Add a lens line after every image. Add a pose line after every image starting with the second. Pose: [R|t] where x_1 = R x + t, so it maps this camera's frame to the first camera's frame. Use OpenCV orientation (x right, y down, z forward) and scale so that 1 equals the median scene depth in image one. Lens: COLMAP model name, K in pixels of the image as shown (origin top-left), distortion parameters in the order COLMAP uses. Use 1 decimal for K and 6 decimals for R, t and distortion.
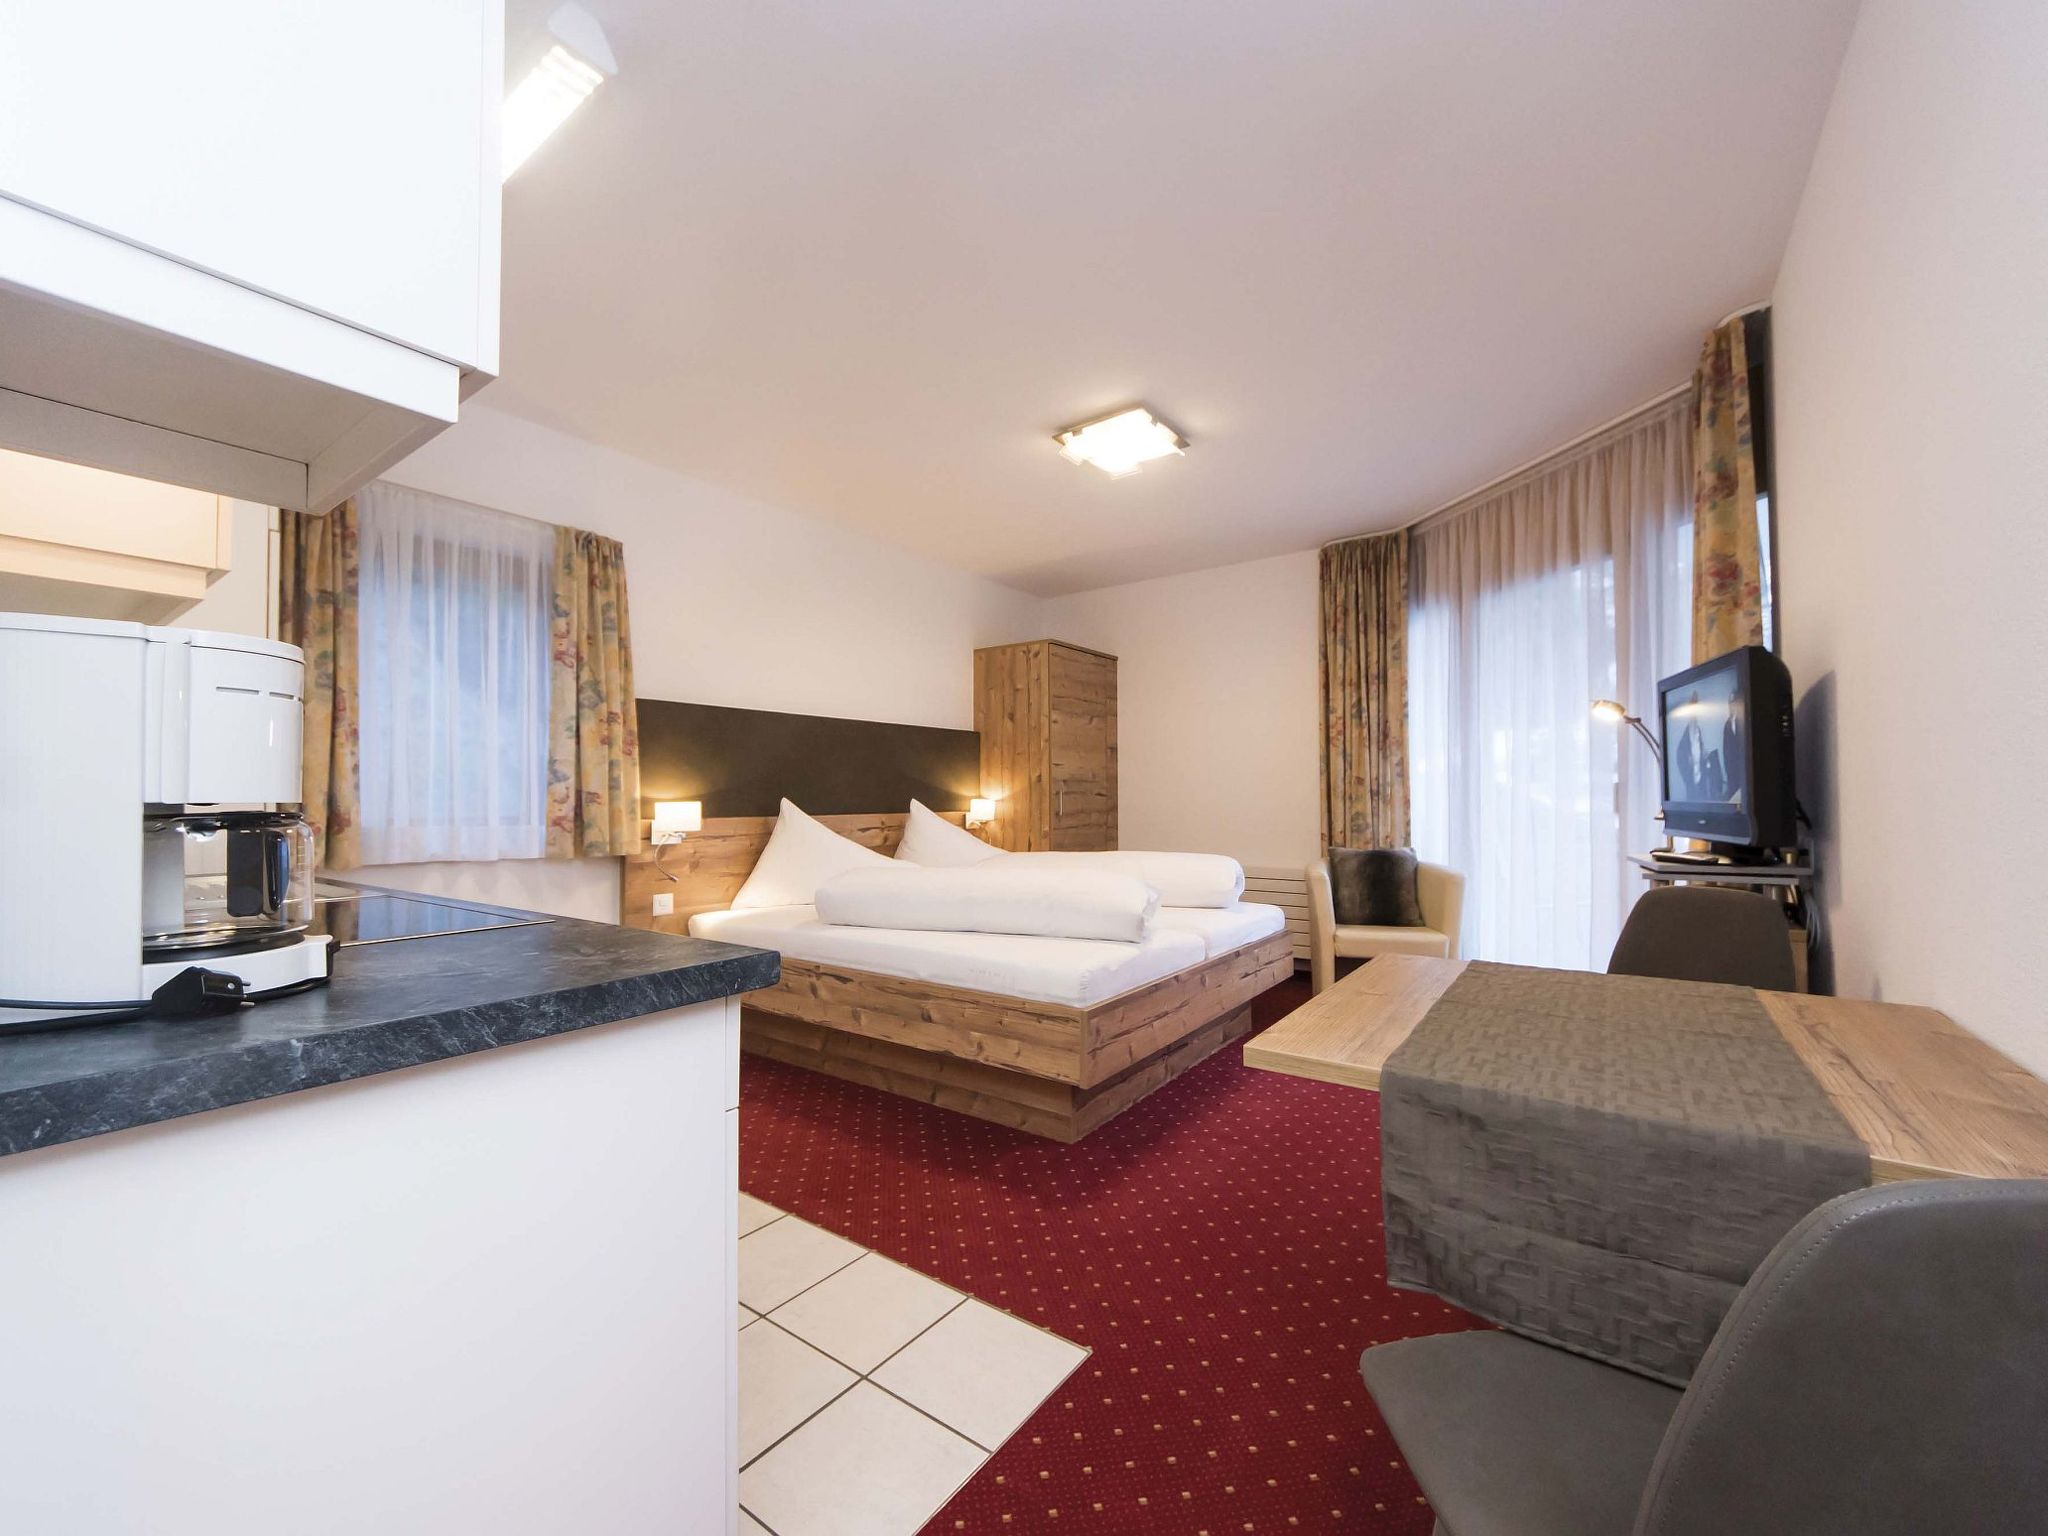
lens RADIAL K [[874.4, 0, 1024.0], [0, 874.4, 768.0], [0, 0, 1]] dist [-0.001330, -0.000055]
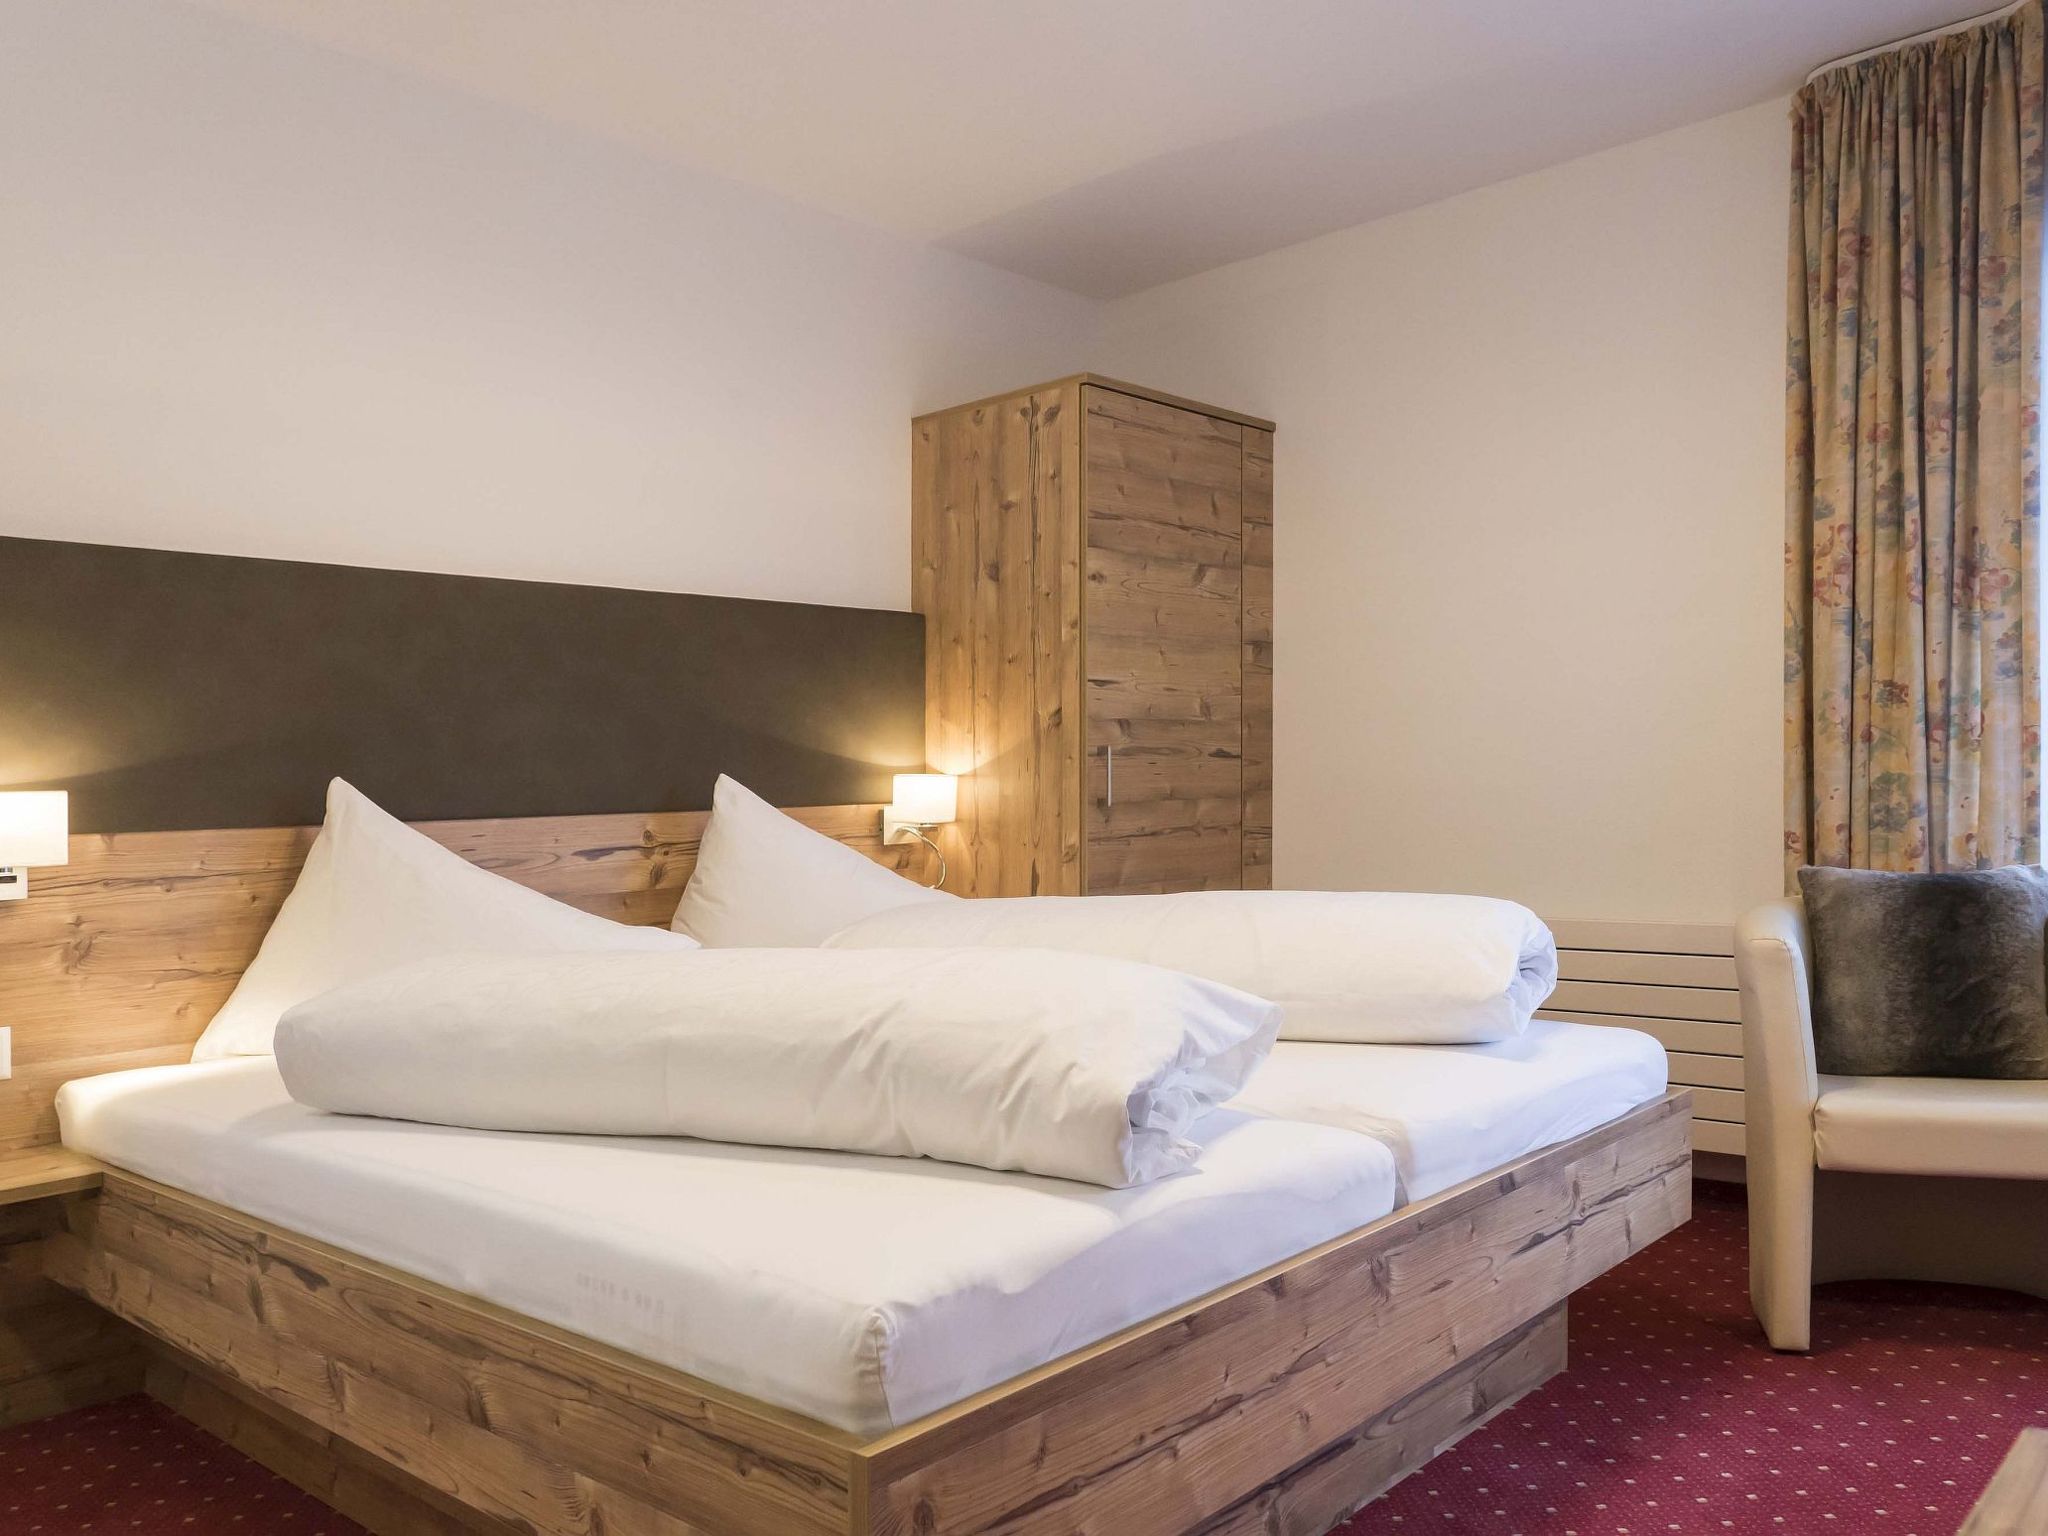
lens RADIAL K [[1621.0, 0, 971.8], [0, 1621.0, 905.9], [0, 0, 1]] dist [-0.005858, -0.002596]
pose [[0.988516, -0.020816, -0.149679, 0.090476], [0.036285, 0.994187, 0.101373, 0.021305], [0.146699, -0.105640, 0.983524, 0.238980]]
